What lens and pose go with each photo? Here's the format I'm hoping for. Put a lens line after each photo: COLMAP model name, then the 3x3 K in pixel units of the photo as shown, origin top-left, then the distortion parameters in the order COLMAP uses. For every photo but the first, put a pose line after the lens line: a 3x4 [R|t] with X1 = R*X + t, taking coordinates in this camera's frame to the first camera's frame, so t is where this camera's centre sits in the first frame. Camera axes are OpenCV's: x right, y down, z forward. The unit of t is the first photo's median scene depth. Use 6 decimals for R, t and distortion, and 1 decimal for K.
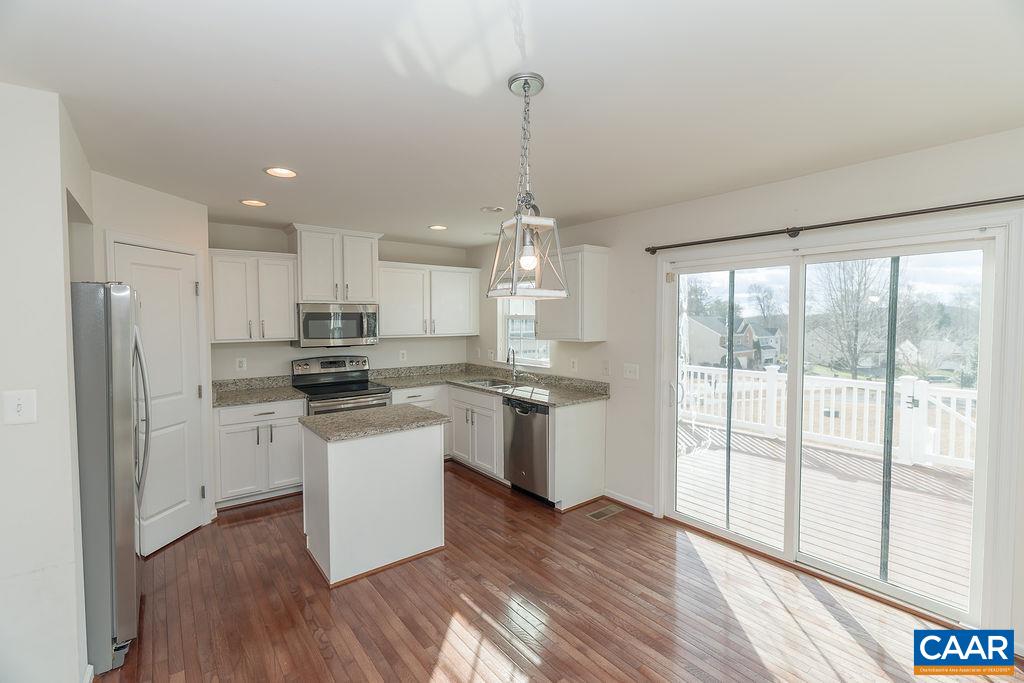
lens RADIAL K [[461.3, 0, 510.1], [0, 461.3, 337.1], [0, 0, 1]] dist [0.001217, 0.000334]
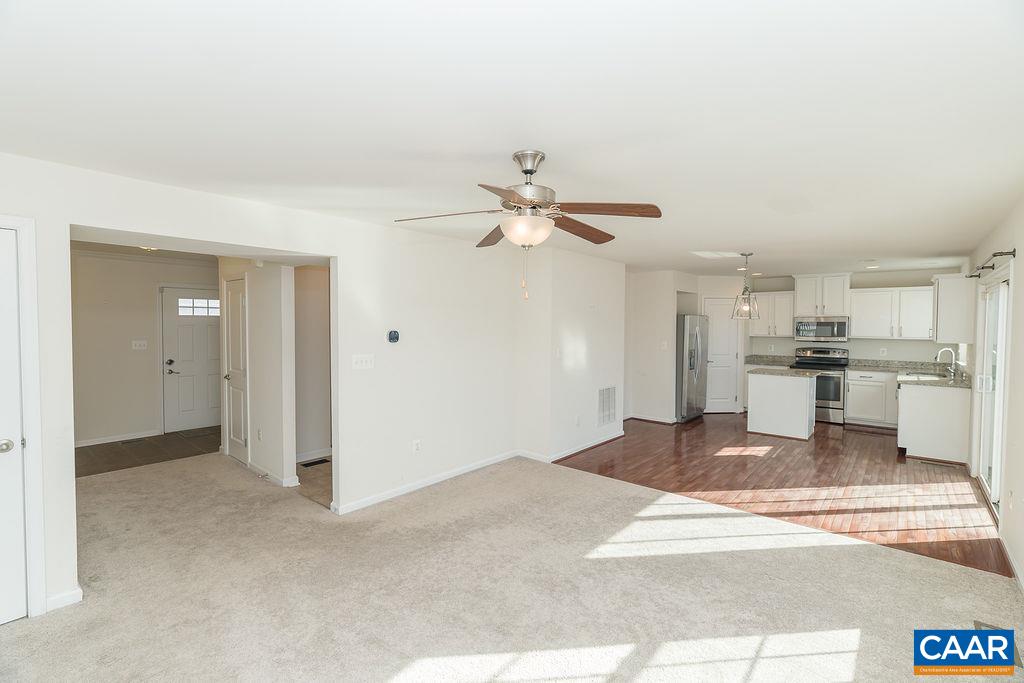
lens RADIAL K [[461.3, 0, 510.1], [0, 461.3, 337.1], [0, 0, 1]] dist [0.001217, 0.000334]
pose [[0.199054, 0.032140, -0.979461, 1.184237], [-0.043739, 0.998757, 0.023885, 0.014269], [0.979012, 0.038086, 0.200212, -0.517499]]
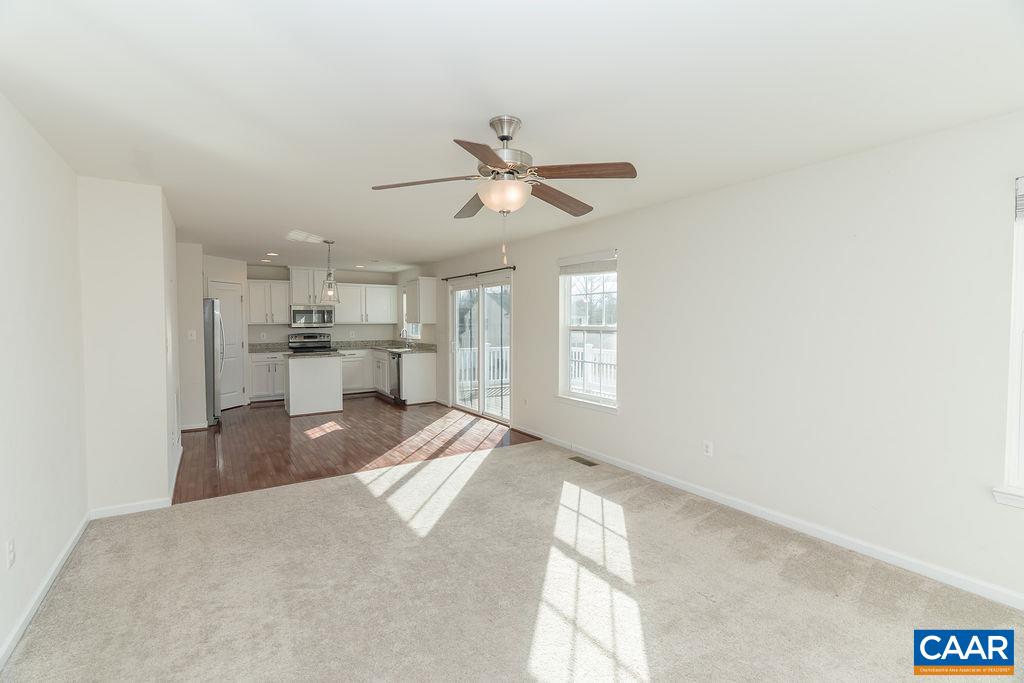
lens RADIAL K [[464.9, 0, 512.9], [0, 464.9, 336.2], [0, 0, 1]] dist [-0.001555, -0.000639]
pose [[0.996859, 0.002076, -0.079167, 0.680750], [-0.002600, 0.999975, -0.006513, 0.073239], [0.079151, 0.006698, 0.996840, -0.956952]]
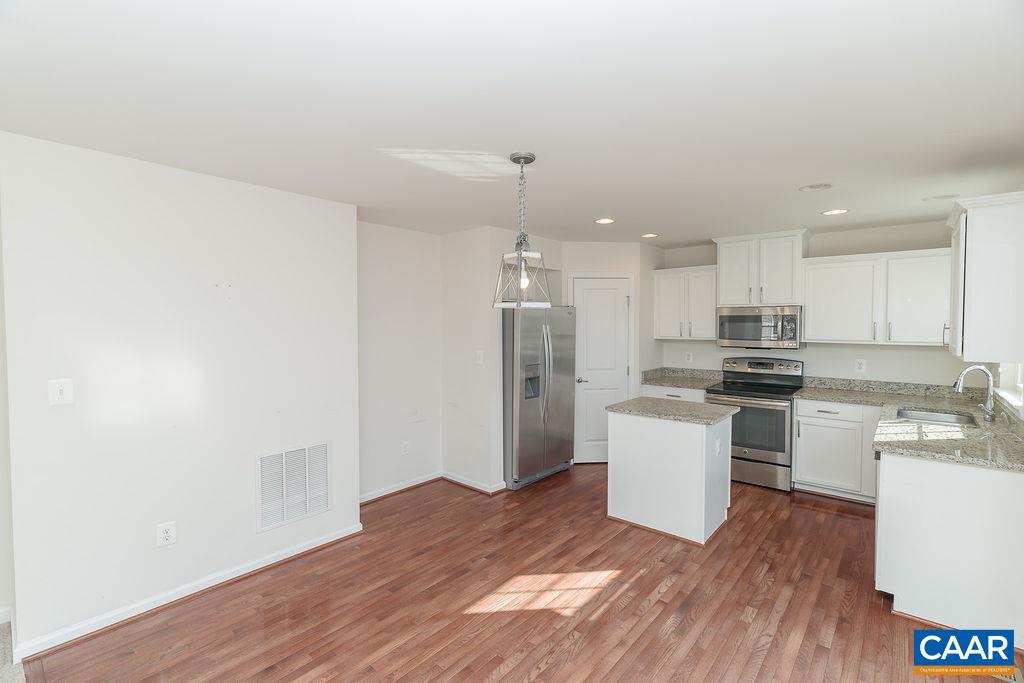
lens RADIAL K [[461.3, 0, 510.1], [0, 461.3, 337.1], [0, 0, 1]] dist [0.001217, 0.000334]
pose [[0.196148, 0.036319, -0.979901, 0.581022], [-0.037677, 0.998855, 0.029480, -0.015329], [0.979850, 0.031137, 0.197292, 0.281550]]
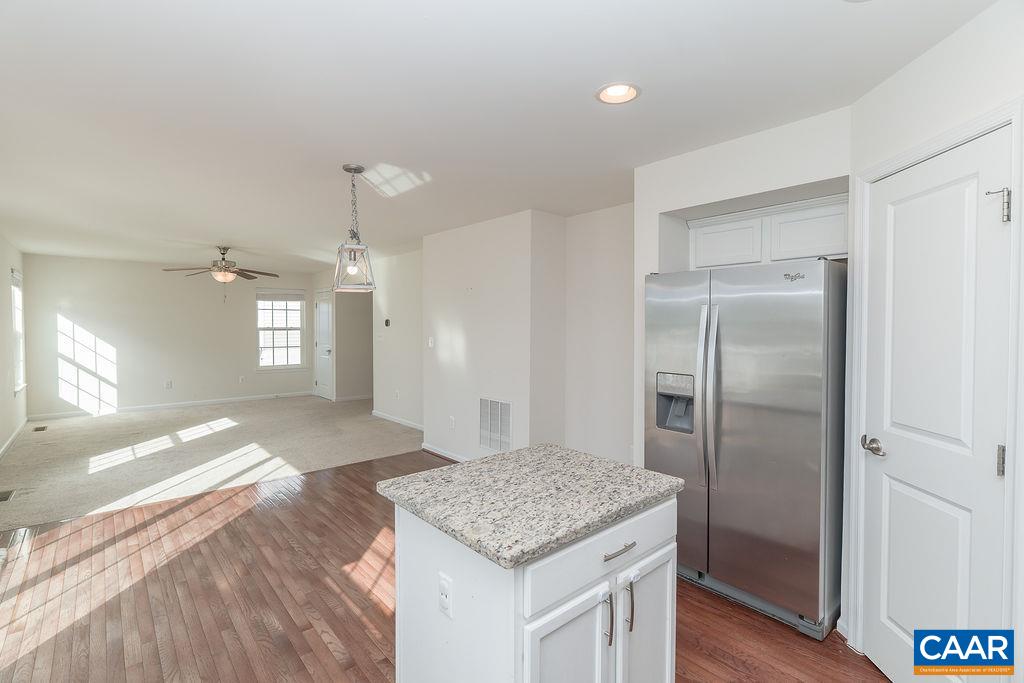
lens RADIAL K [[464.9, 0, 512.9], [0, 464.9, 336.2], [0, 0, 1]] dist [-0.001555, -0.000639]
pose [[-0.997802, -0.001890, -0.066237, -0.181507], [-0.006013, 0.998052, 0.062099, -0.011017], [0.065991, 0.062361, -0.995870, 1.144406]]
